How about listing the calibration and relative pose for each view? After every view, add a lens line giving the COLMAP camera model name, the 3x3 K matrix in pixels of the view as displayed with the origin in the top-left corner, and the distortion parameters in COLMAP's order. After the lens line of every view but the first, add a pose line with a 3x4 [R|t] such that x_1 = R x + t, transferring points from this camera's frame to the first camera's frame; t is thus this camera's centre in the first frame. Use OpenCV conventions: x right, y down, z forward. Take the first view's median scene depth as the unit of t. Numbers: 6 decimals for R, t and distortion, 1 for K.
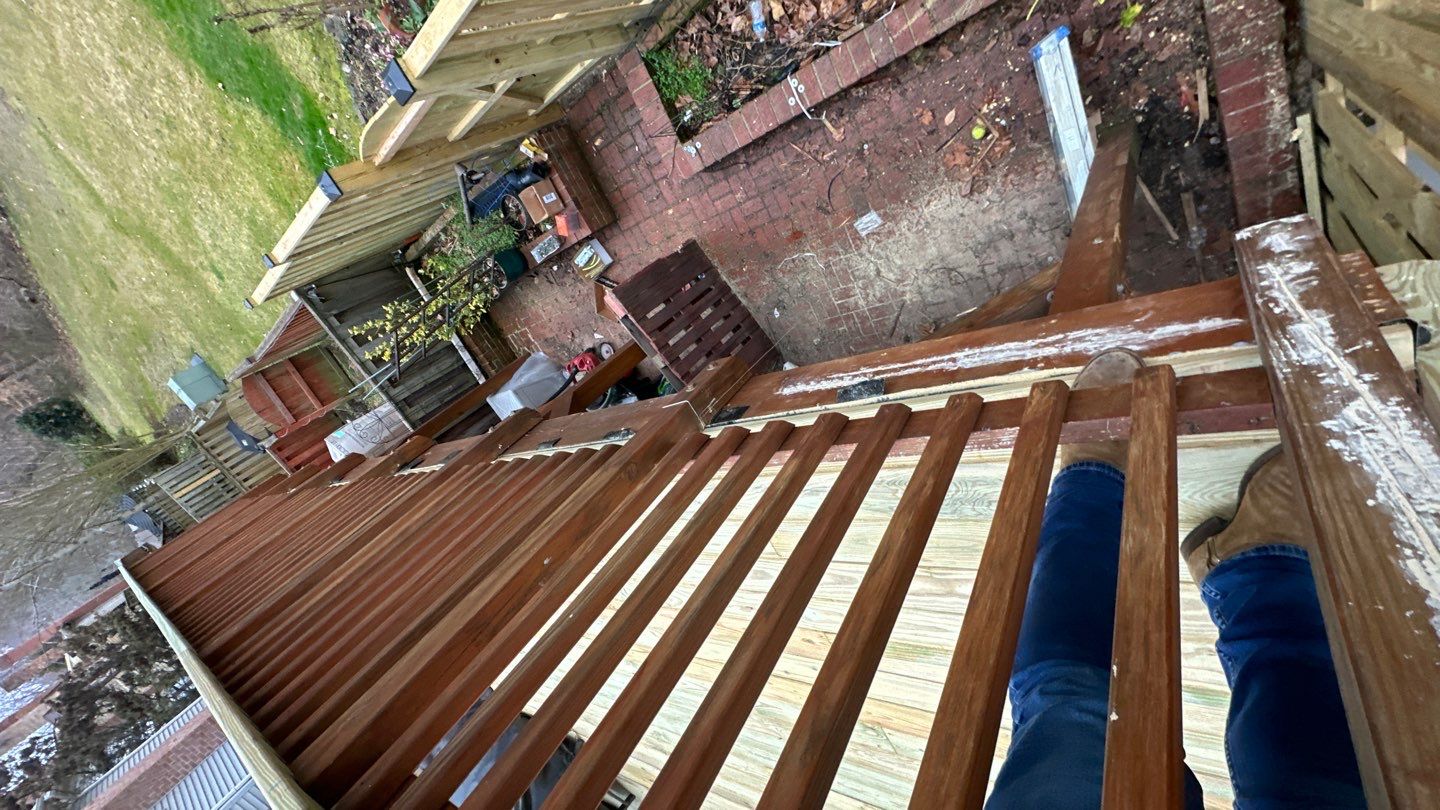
lens RADIAL K [[573.1, 0, 722.2], [0, 573.1, 407.3], [0, 0, 1]] dist [-0.002819, 0.000162]
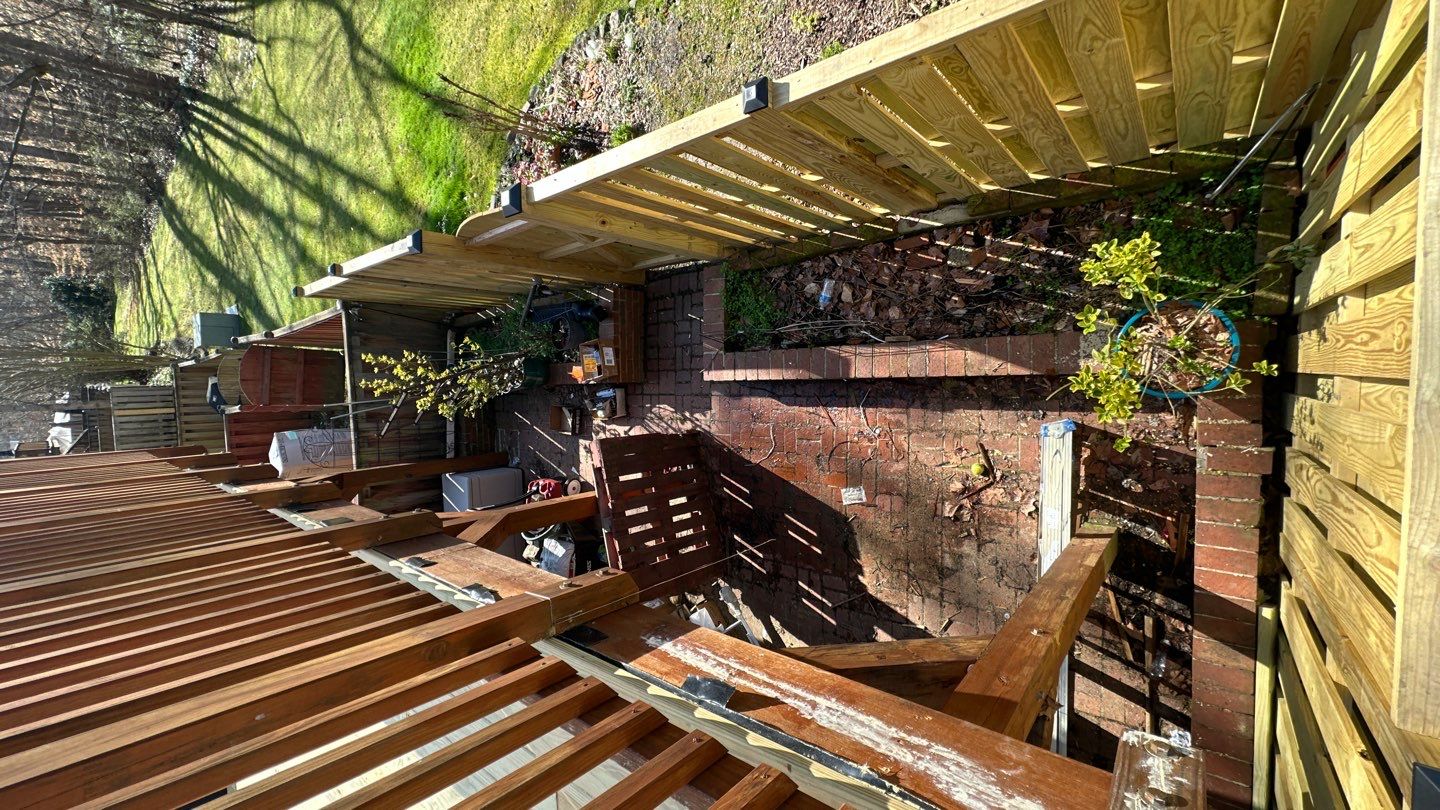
lens RADIAL K [[573.1, 0, 718.9], [0, 573.1, 412.0], [0, 0, 1]] dist [-0.002819, 0.000162]
pose [[0.893246, 0.445732, -0.058601, 0.072075], [-0.441434, 0.844919, -0.302074, -0.076890], [-0.085131, 0.295695, 0.951482, 0.025636]]
